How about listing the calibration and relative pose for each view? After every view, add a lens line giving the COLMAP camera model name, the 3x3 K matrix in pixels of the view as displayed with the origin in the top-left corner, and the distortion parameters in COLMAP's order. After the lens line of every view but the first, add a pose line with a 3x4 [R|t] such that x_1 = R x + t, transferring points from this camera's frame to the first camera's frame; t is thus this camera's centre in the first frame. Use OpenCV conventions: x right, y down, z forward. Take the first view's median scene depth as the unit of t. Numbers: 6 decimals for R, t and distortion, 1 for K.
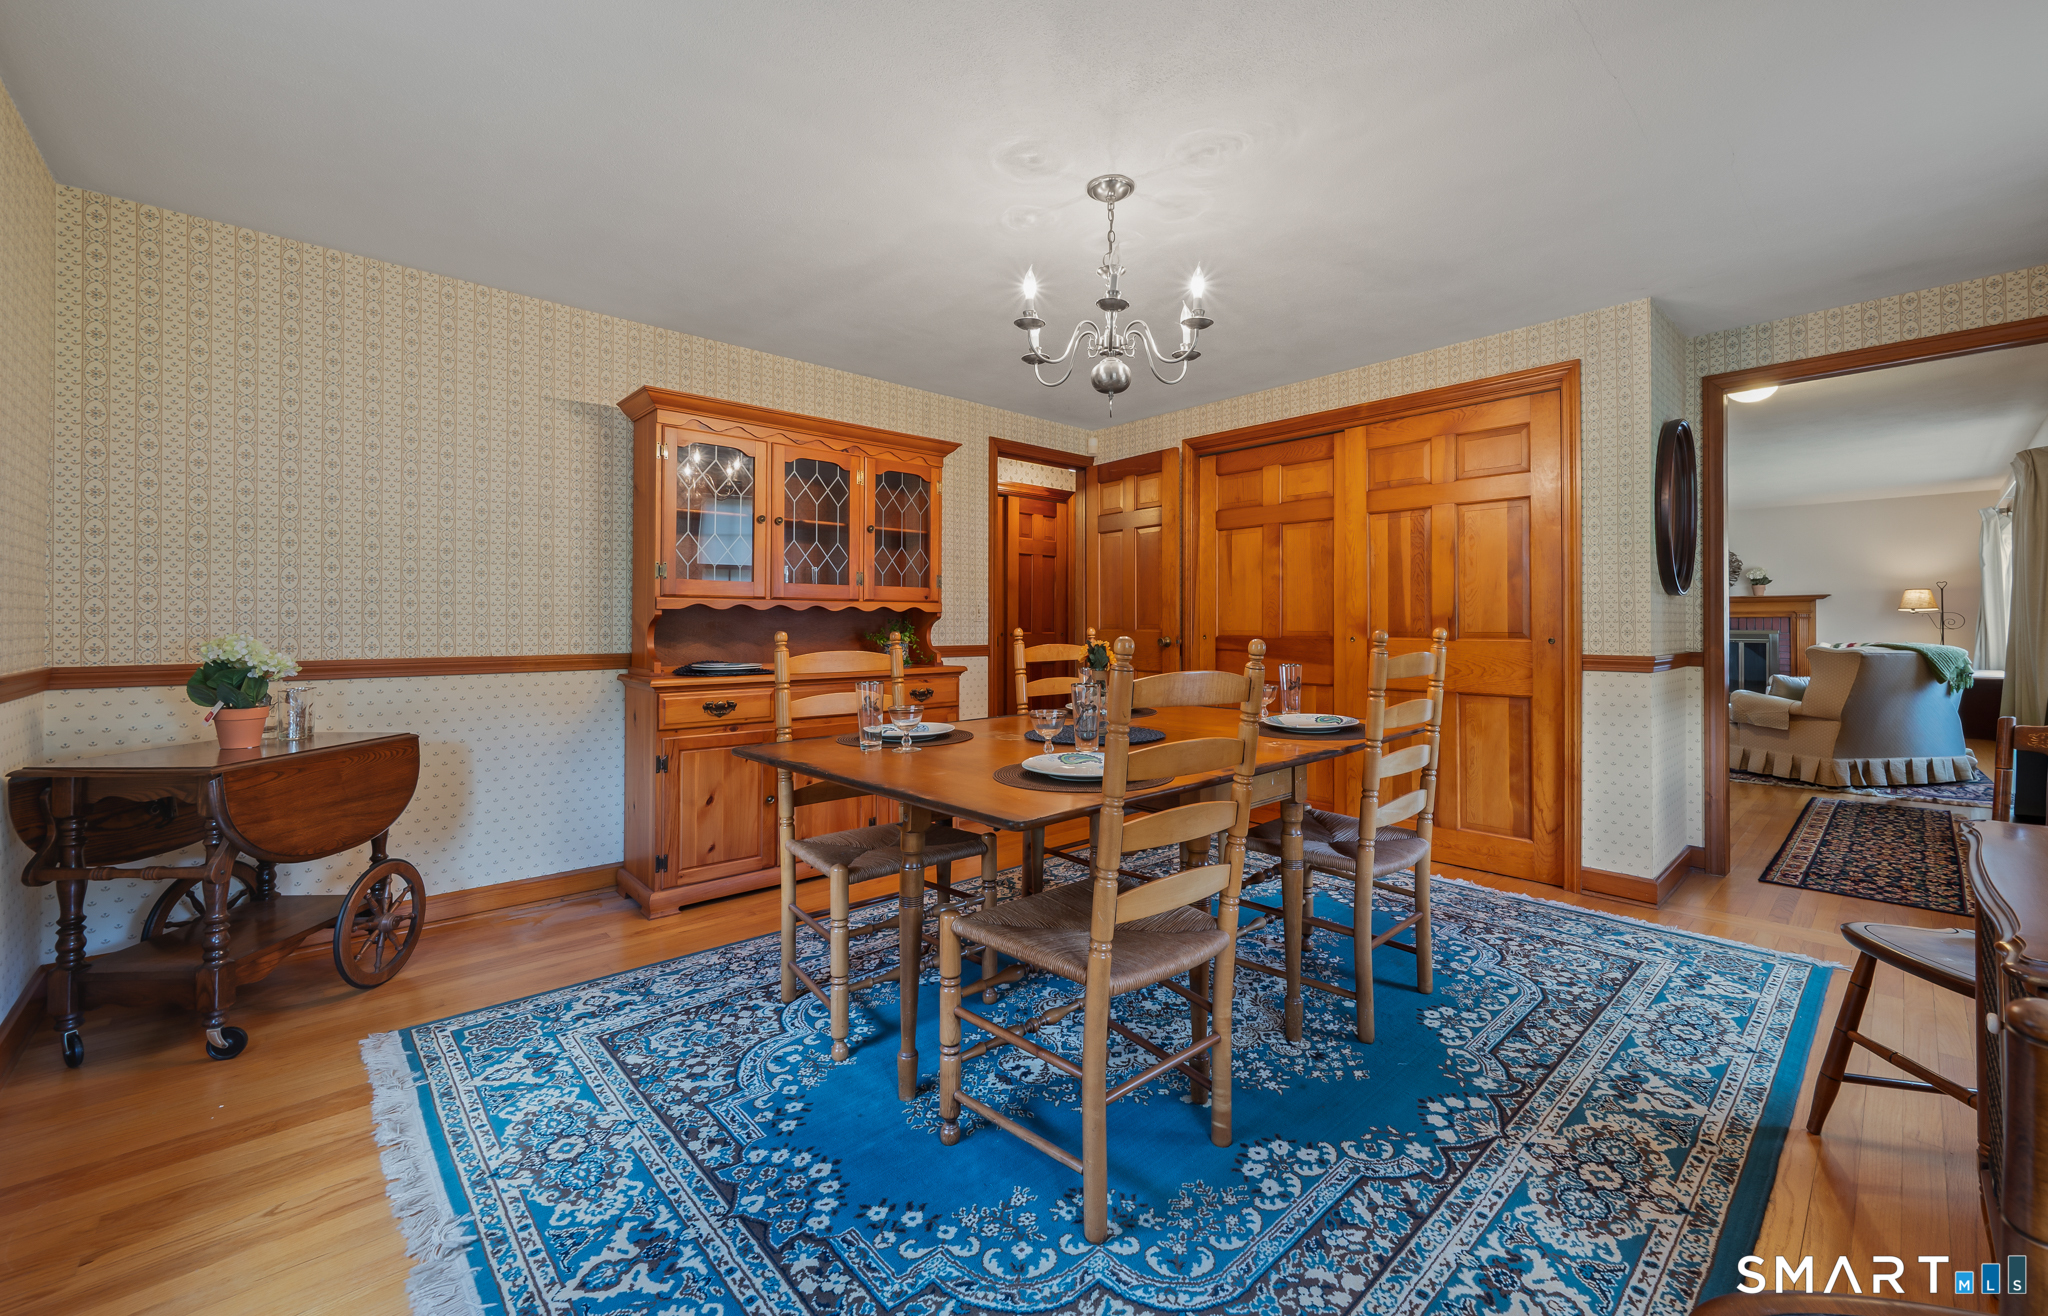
lens RADIAL K [[821.3, 0, 1060.8], [0, 821.3, 635.0], [0, 0, 1]] dist [0.014594, 0.000484]
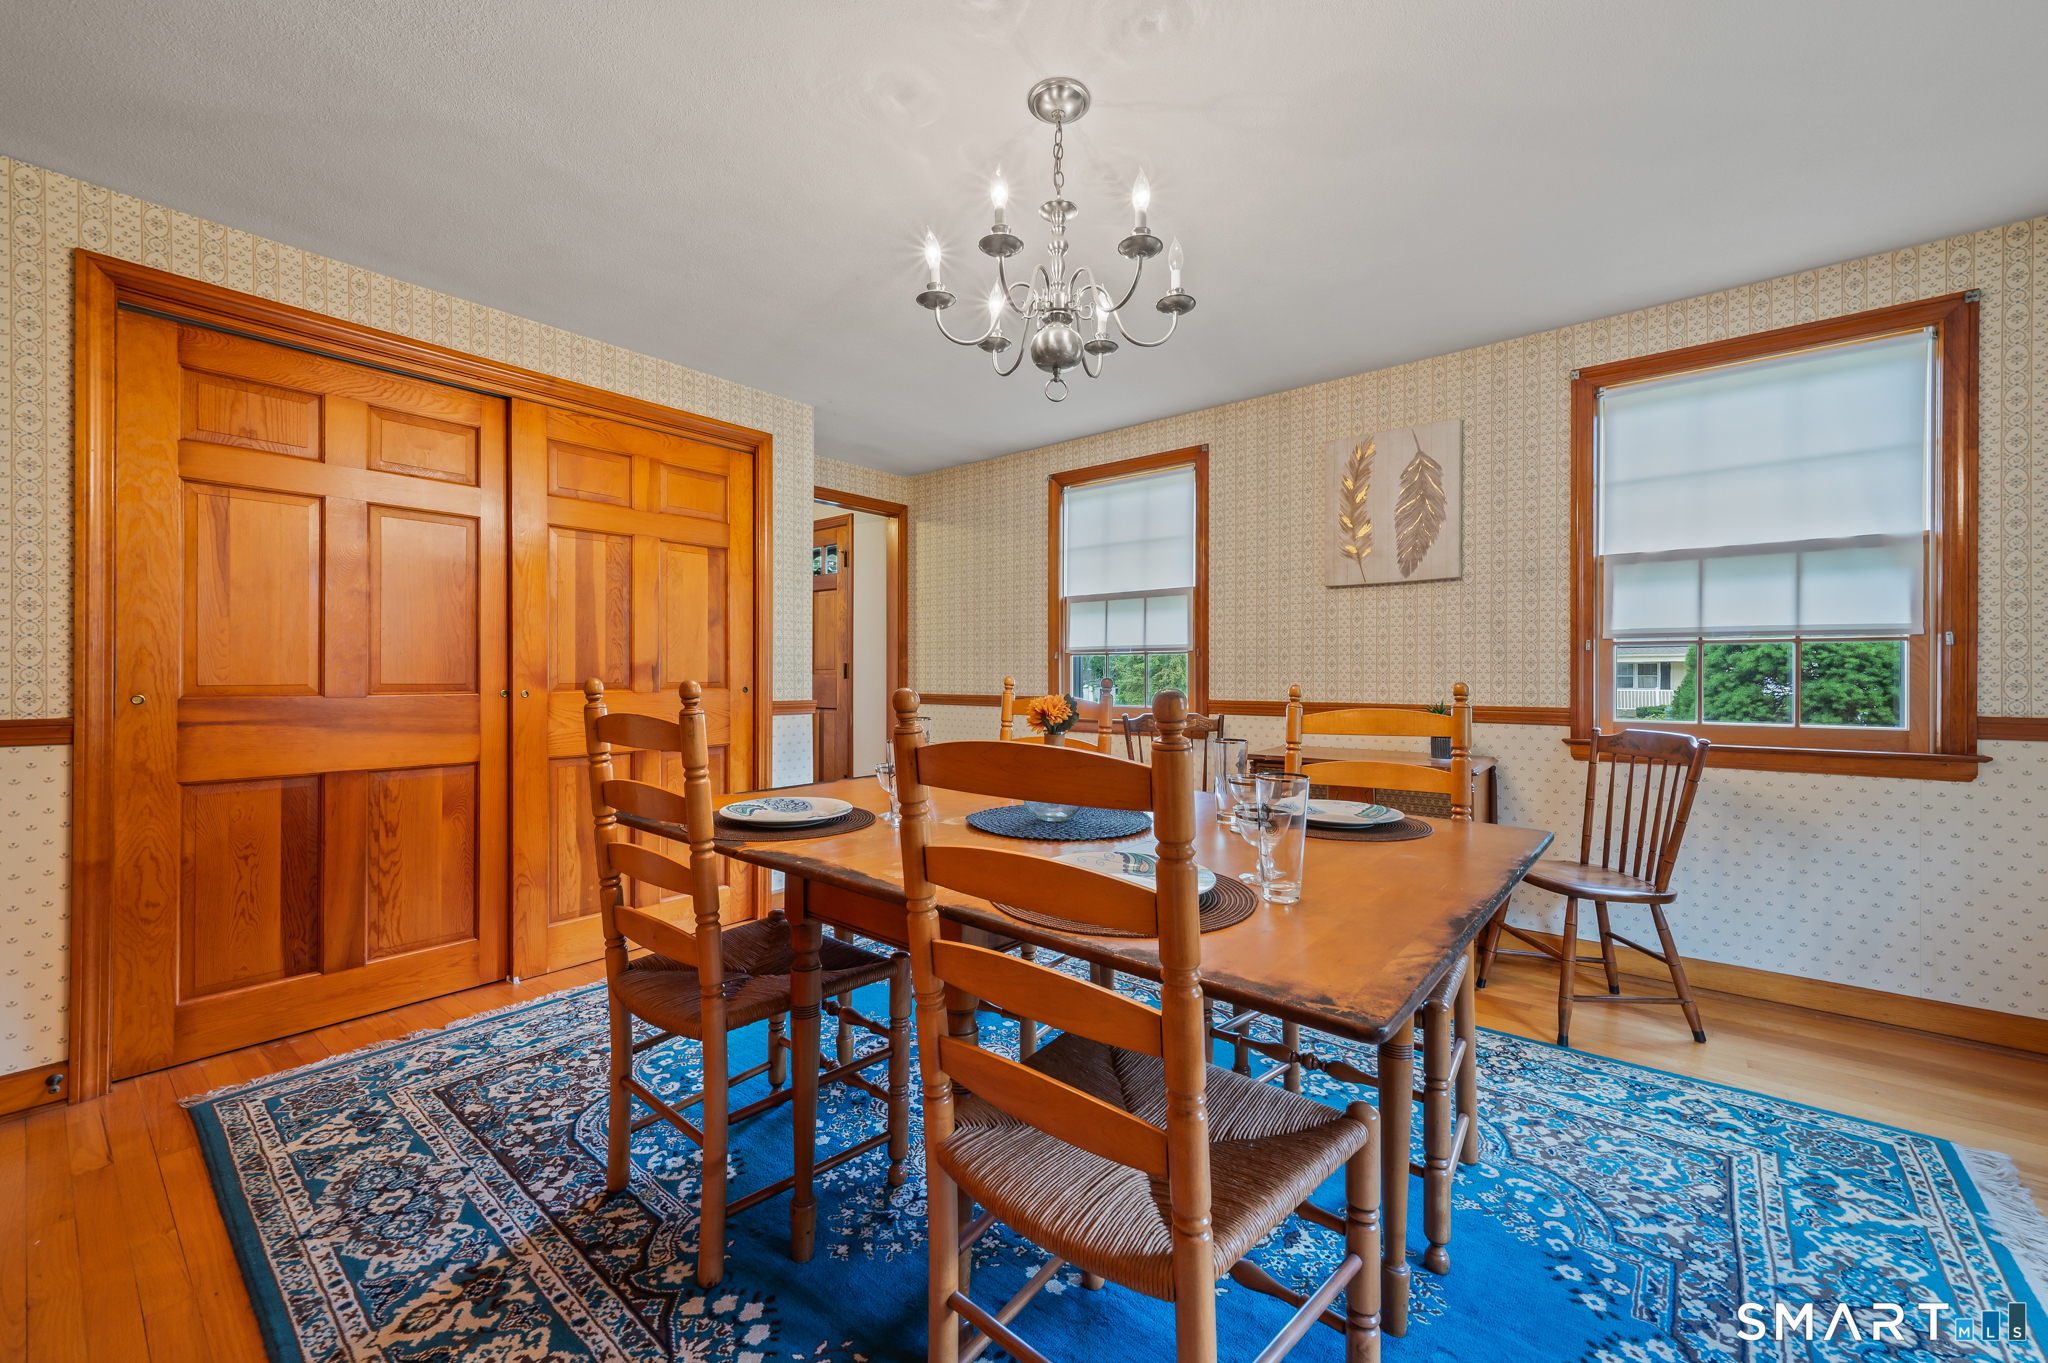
lens RADIAL K [[811.4, 0, 1039.0], [0, 811.4, 667.2], [0, 0, 1]] dist [0.003860, -0.000652]
pose [[0.118099, -0.001510, -0.993001, 1.645635], [-0.022872, 0.999729, -0.004241, -0.014473], [0.992738, 0.023212, 0.118032, 1.571494]]
